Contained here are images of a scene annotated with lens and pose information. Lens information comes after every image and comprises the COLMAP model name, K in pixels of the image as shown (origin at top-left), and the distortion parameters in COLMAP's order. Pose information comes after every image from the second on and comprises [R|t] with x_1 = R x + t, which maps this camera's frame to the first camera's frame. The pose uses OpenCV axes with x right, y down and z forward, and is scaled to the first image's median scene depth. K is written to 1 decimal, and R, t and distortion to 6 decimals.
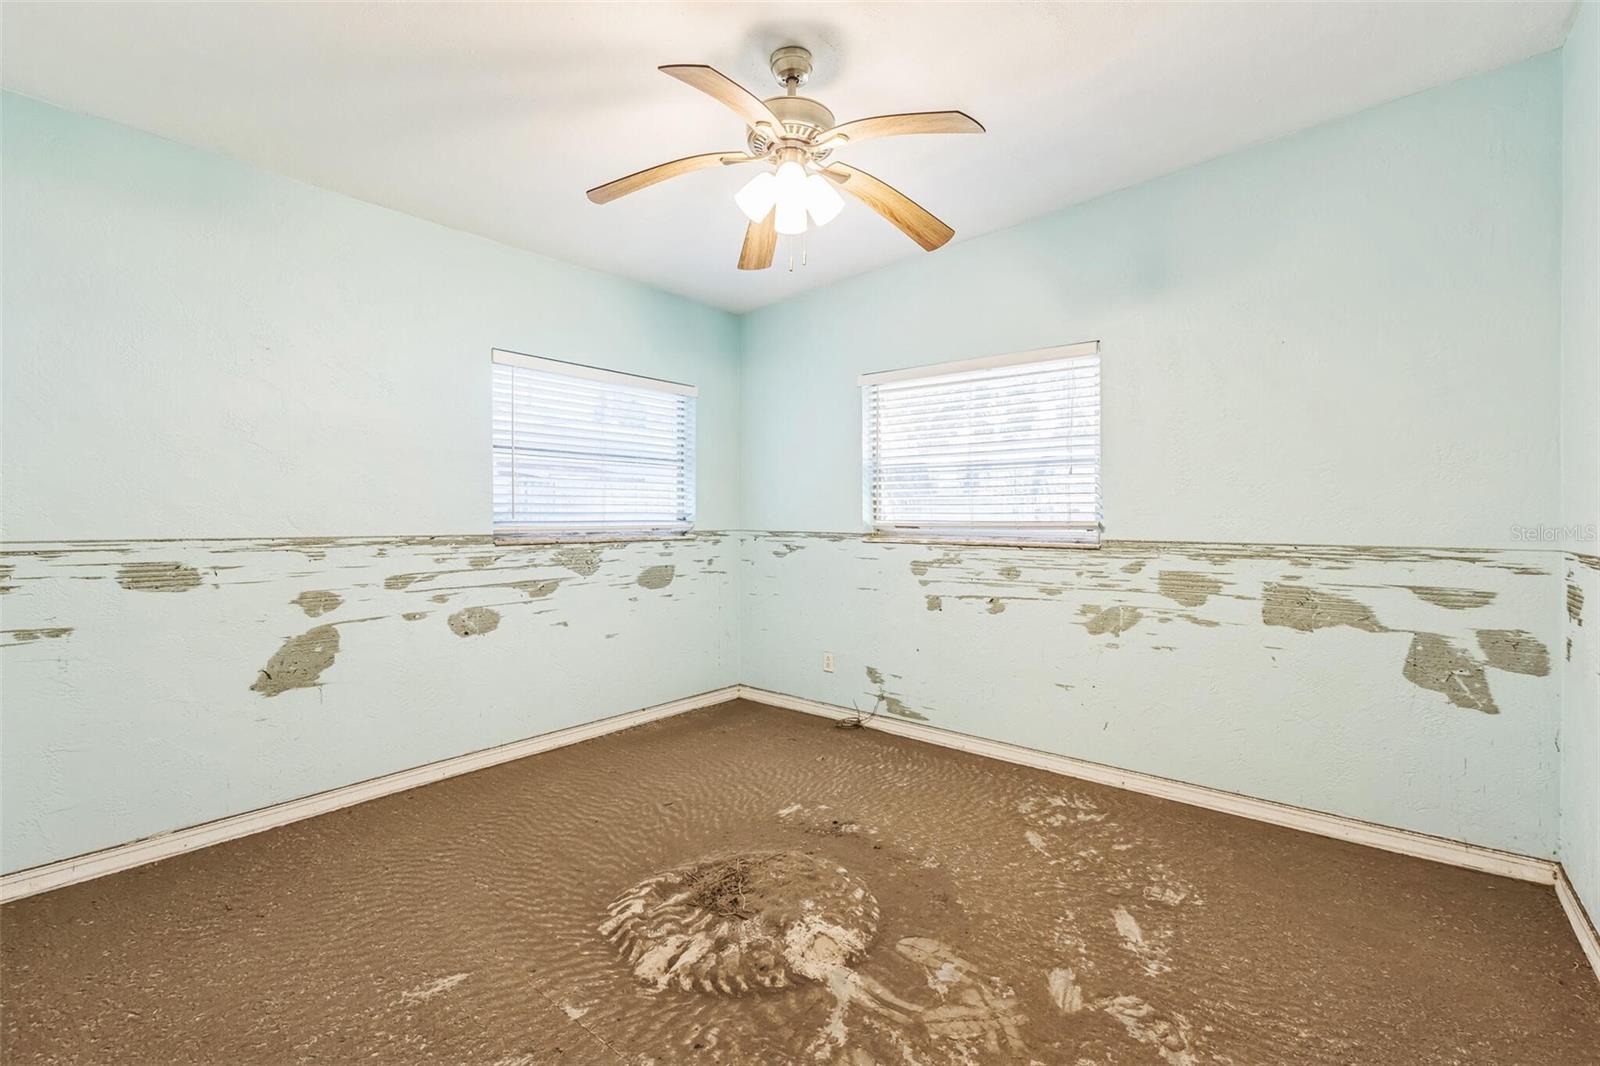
lens RADIAL K [[713.4, 0, 794.2], [0, 713.4, 518.5], [0, 0, 1]] dist [0.005678, -0.003126]
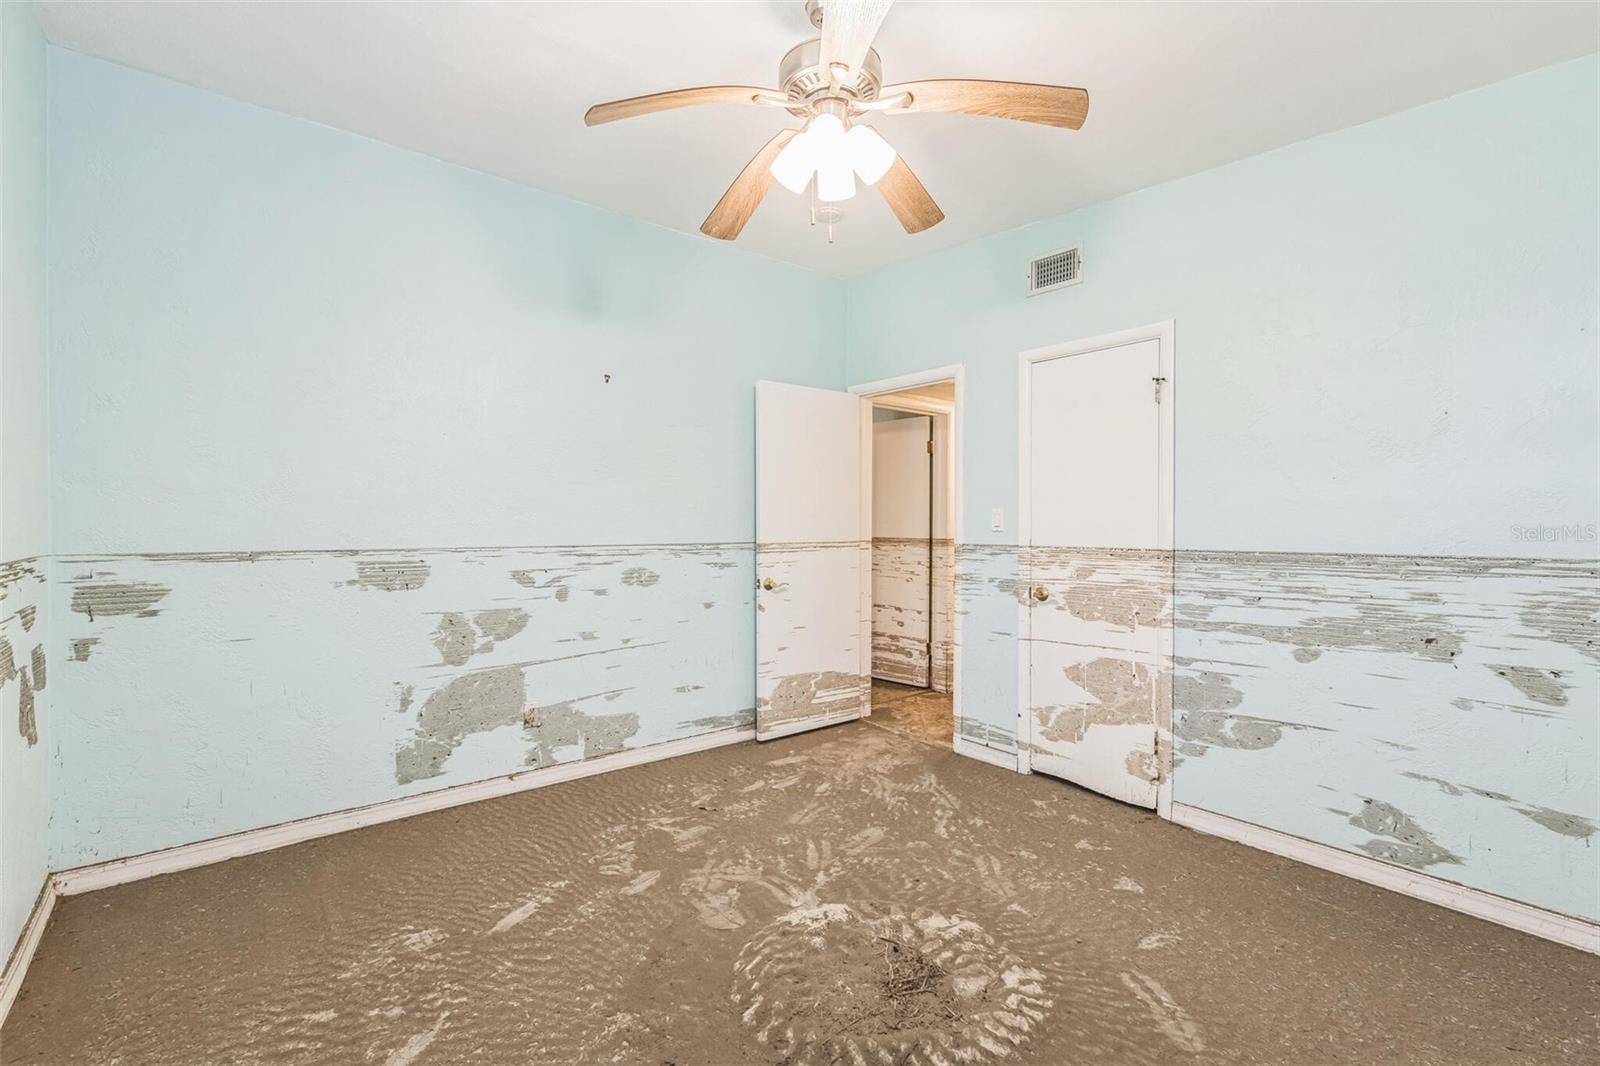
lens RADIAL K [[713.4, 0, 796.4], [0, 713.4, 530.0], [0, 0, 1]] dist [0.005678, -0.003126]
pose [[-0.982085, -0.007879, 0.188272, -0.144817], [-0.006652, 0.999952, 0.007148, -0.004897], [-0.188320, 0.005768, -0.982091, 2.239923]]
